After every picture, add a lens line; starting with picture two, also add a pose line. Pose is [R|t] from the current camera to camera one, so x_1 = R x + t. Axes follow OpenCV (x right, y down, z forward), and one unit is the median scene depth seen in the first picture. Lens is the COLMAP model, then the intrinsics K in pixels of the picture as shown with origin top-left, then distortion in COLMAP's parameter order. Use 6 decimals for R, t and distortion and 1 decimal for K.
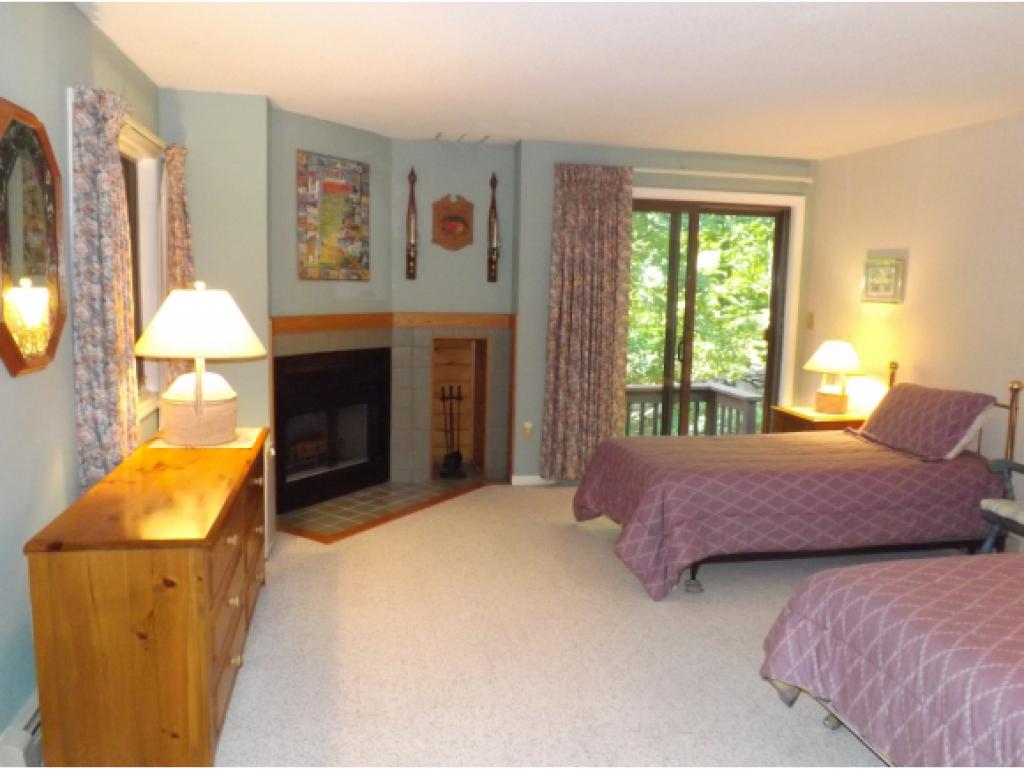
lens RADIAL K [[745.0, 0, 513.6], [0, 745.0, 380.3], [0, 0, 1]] dist [-0.056933, 0.018108]
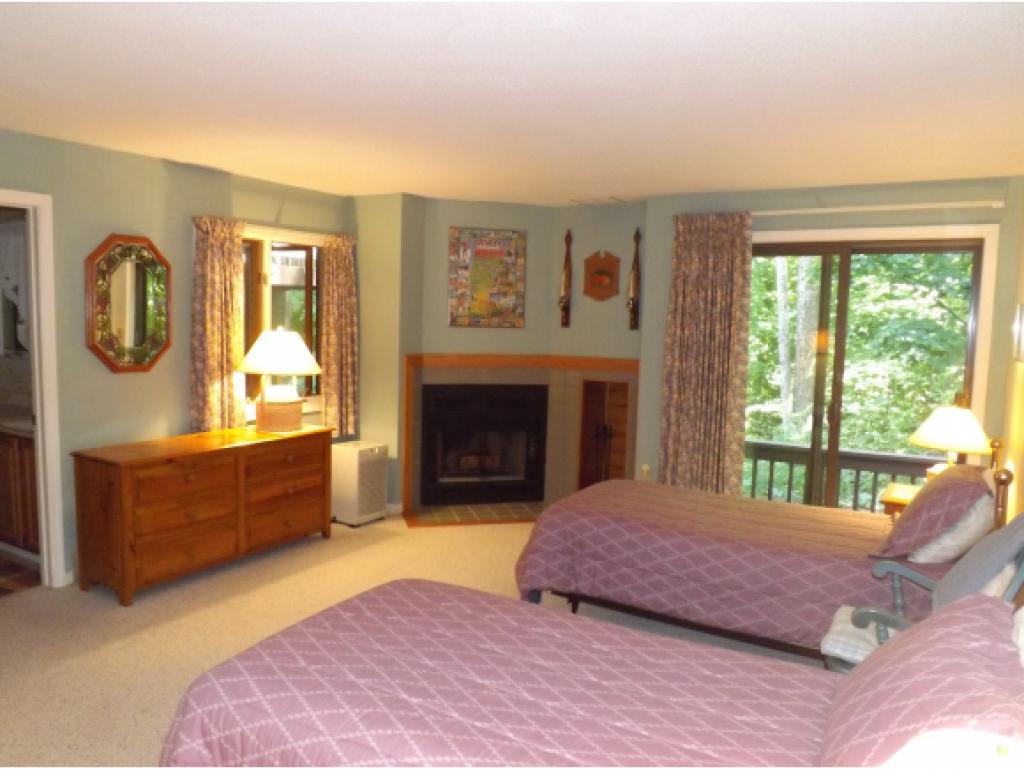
lens RADIAL K [[745.0, 0, 507.5], [0, 745.0, 391.5], [0, 0, 1]] dist [-0.056933, 0.018108]
pose [[0.735825, 0.062380, -0.674292, 0.656138], [-0.097135, 0.995174, -0.013933, -0.014059], [0.670169, 0.075750, 0.738333, 0.116054]]
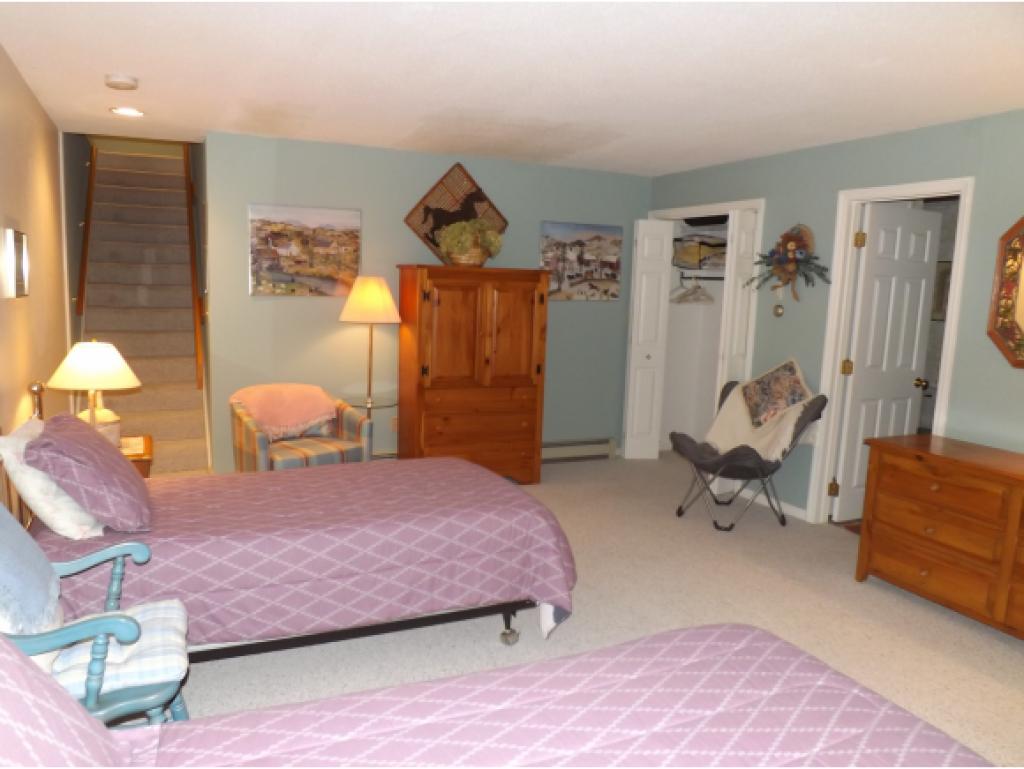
lens RADIAL K [[745.0, 0, 500.5], [0, 745.0, 394.7], [0, 0, 1]] dist [-0.056933, 0.018108]
pose [[-0.974380, -0.024681, -0.223551, 0.393697], [-0.086890, 0.958098, 0.272944, -0.140196], [0.207447, 0.285376, -0.935696, 1.092279]]
